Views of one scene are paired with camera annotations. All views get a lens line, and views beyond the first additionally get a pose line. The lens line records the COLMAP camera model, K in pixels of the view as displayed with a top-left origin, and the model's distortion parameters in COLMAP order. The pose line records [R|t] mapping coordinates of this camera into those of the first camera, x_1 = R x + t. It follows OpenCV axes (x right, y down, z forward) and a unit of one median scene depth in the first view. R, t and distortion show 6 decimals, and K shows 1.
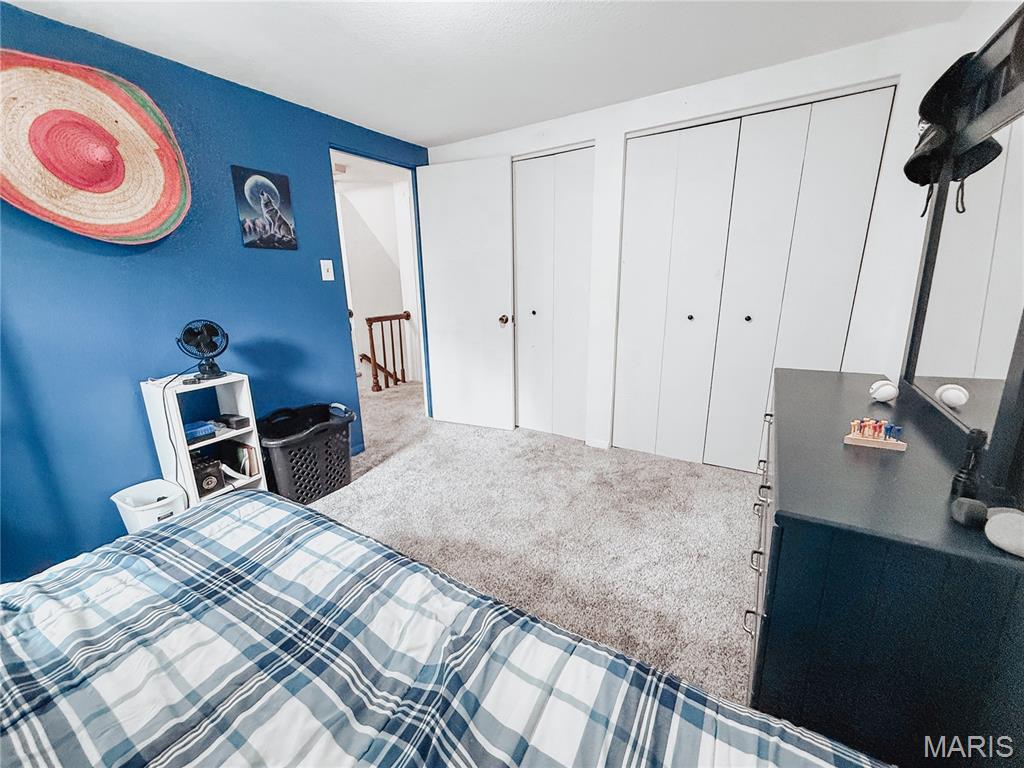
lens RADIAL K [[408.5, 0, 512.6], [0, 408.5, 384.2], [0, 0, 1]] dist [0.000789, -0.000015]
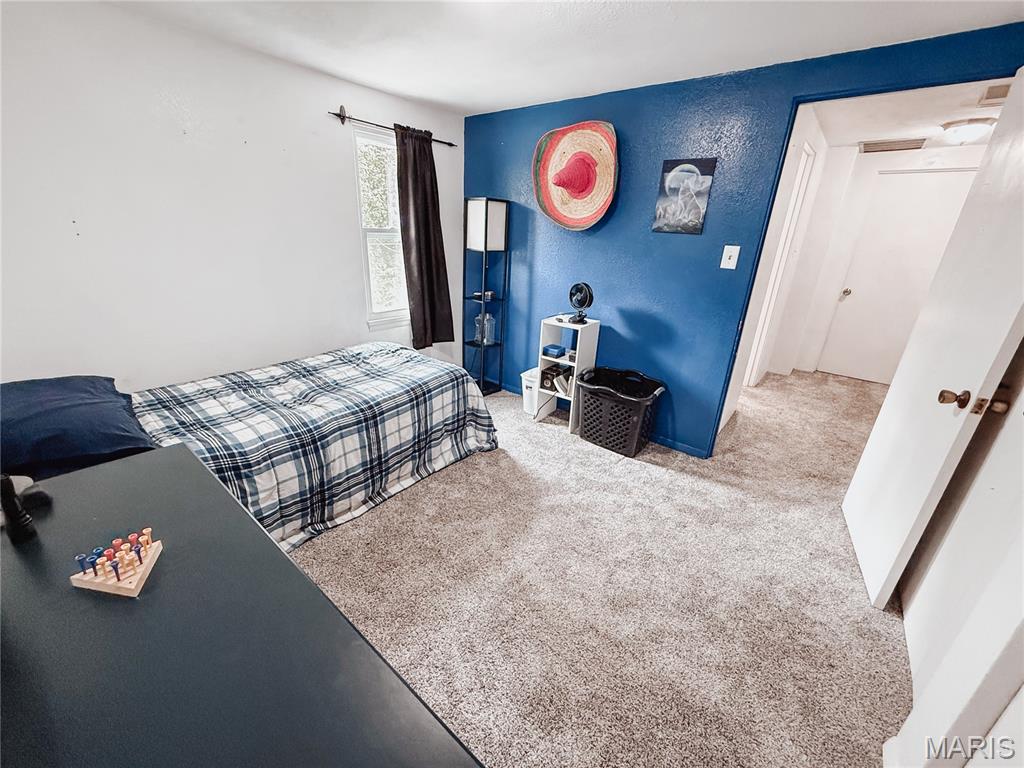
lens RADIAL K [[408.5, 0, 508.1], [0, 408.5, 383.8], [0, 0, 1]] dist [0.000789, -0.000015]
pose [[-0.132136, 0.363663, -0.922111, 0.602895], [-0.293767, 0.874108, 0.386828, -0.265427], [0.946700, 0.322000, -0.008669, 0.702910]]
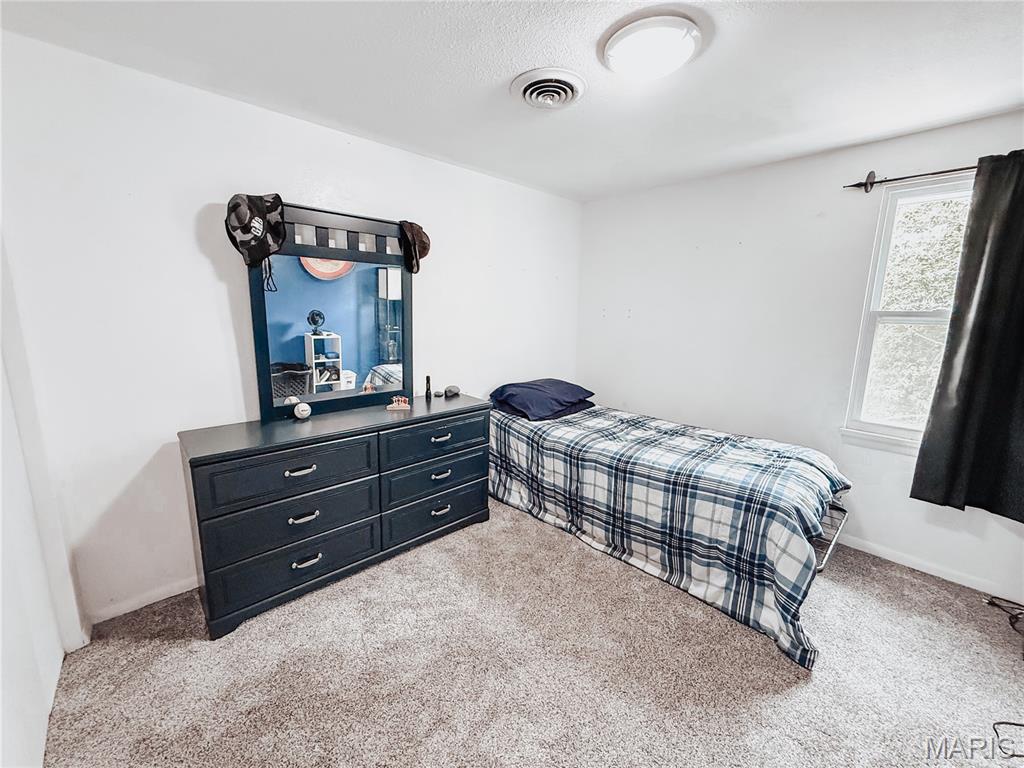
lens RADIAL K [[408.5, 0, 507.7], [0, 408.5, 384.2], [0, 0, 1]] dist [0.000789, -0.000015]
pose [[-0.966459, -0.045202, 0.252813, -0.070767], [0.066354, 0.907018, 0.415832, -0.362926], [-0.248102, 0.418659, -0.873596, 1.216729]]
